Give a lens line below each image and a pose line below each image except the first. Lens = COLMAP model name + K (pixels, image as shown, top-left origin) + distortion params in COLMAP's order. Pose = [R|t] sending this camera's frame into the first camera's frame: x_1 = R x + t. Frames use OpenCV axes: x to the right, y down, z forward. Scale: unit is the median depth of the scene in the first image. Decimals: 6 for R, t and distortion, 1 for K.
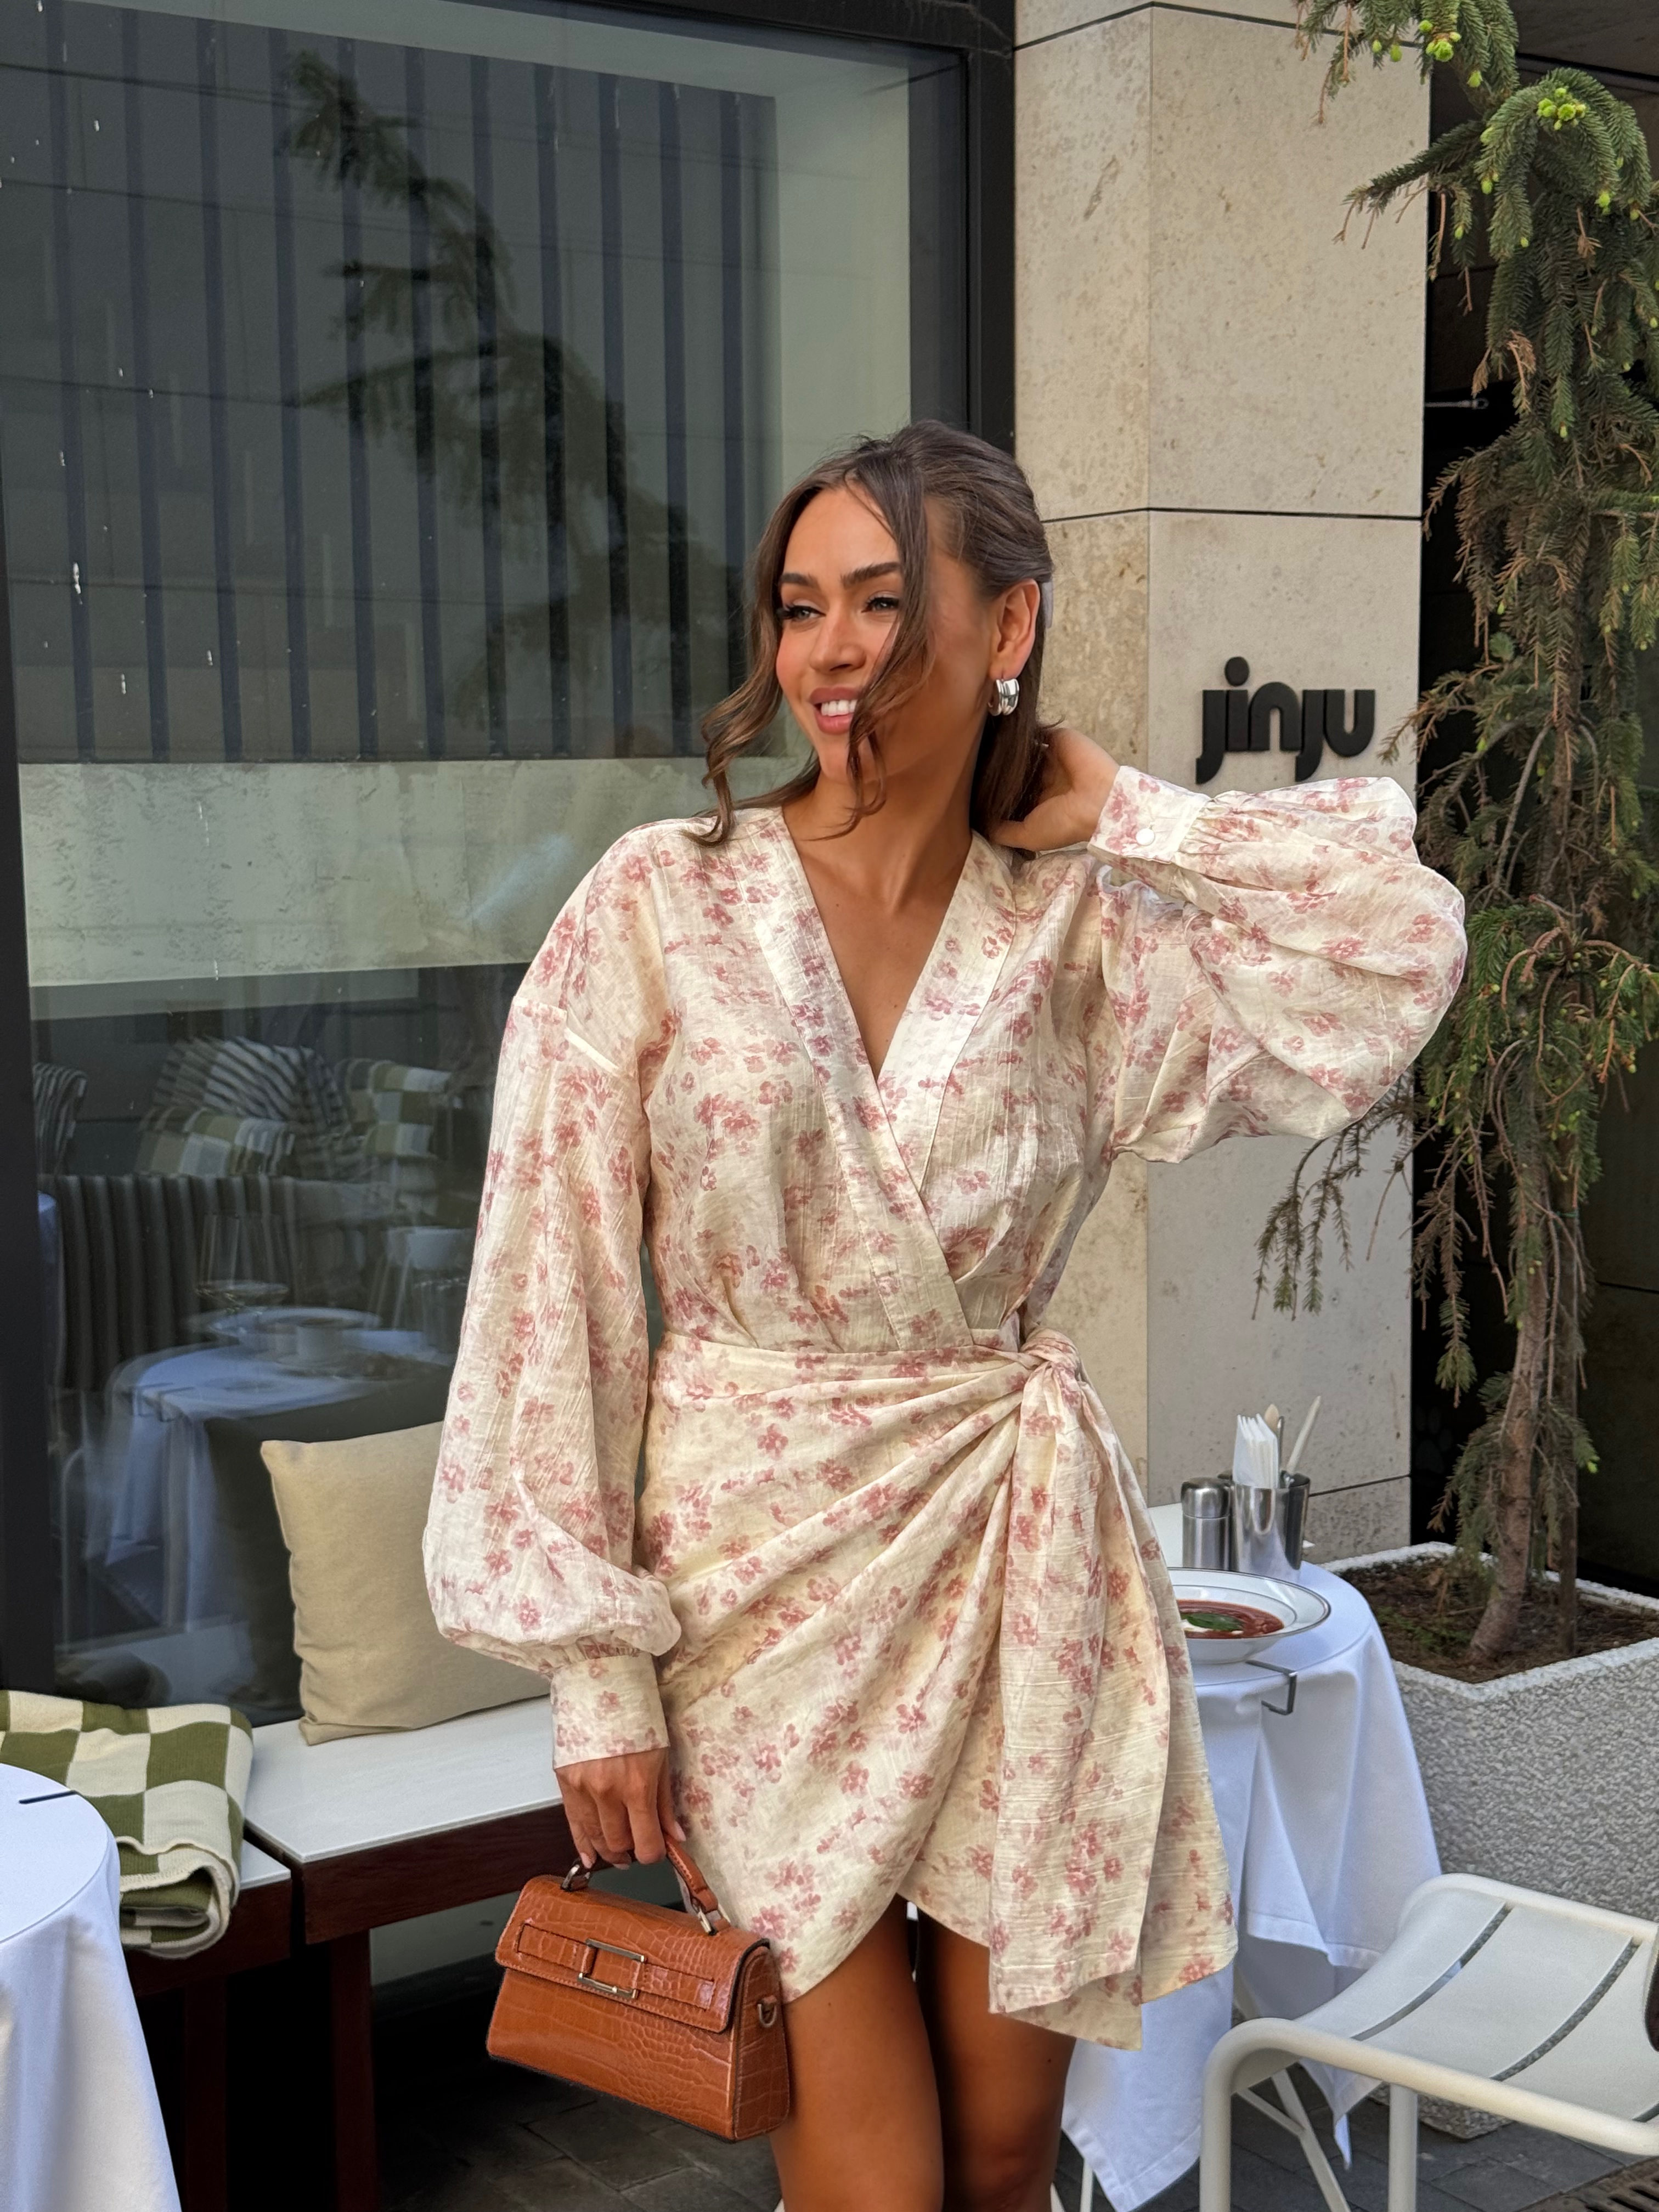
lens RADIAL K [[3124.0, 0, 829.5], [0, 3124.0, 1106.0], [0, 0, 1]] dist [0.137025, -0.015045]
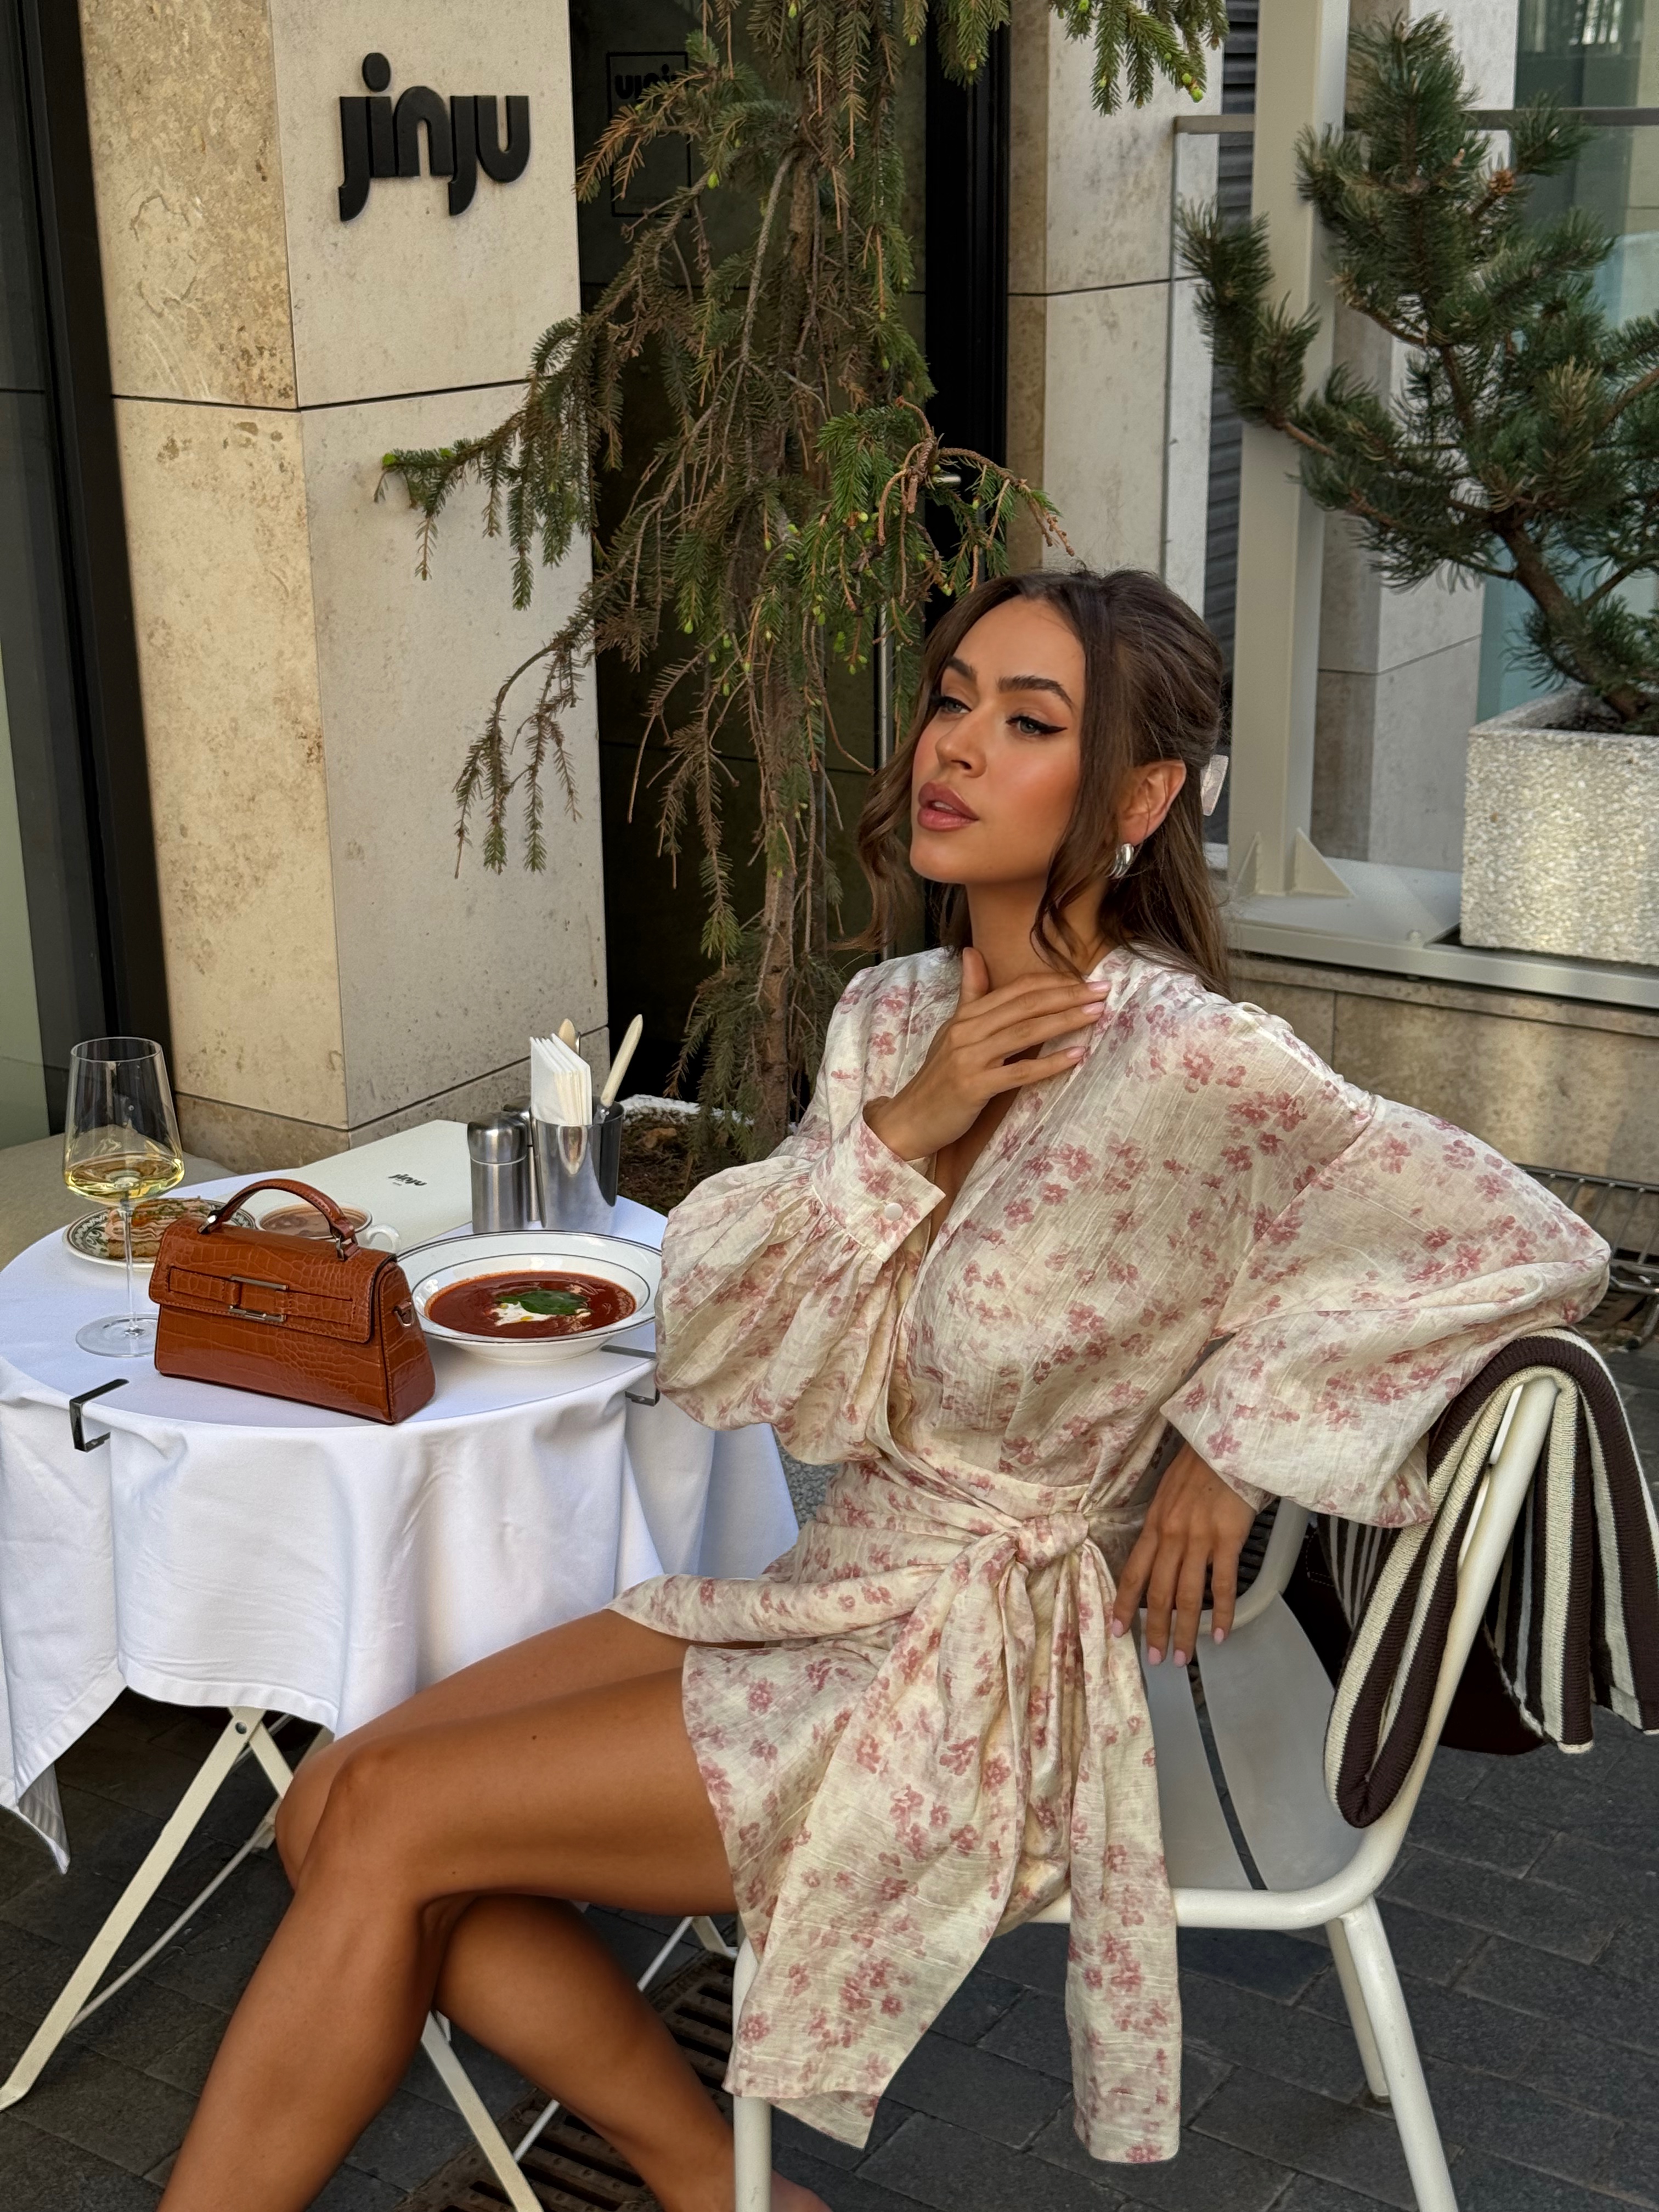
lens RADIAL K [[3124.0, 0, 829.5], [0, 3124.0, 1106.0], [0, 0, 1]] dist [0.137025, -0.015045]
pose [[0.934169, -0.109278, 0.339685, -0.067497], [0.040231, 0.978137, 0.204031, -0.042363], [-0.354555, -0.176934, 0.918142, 0.174423]]
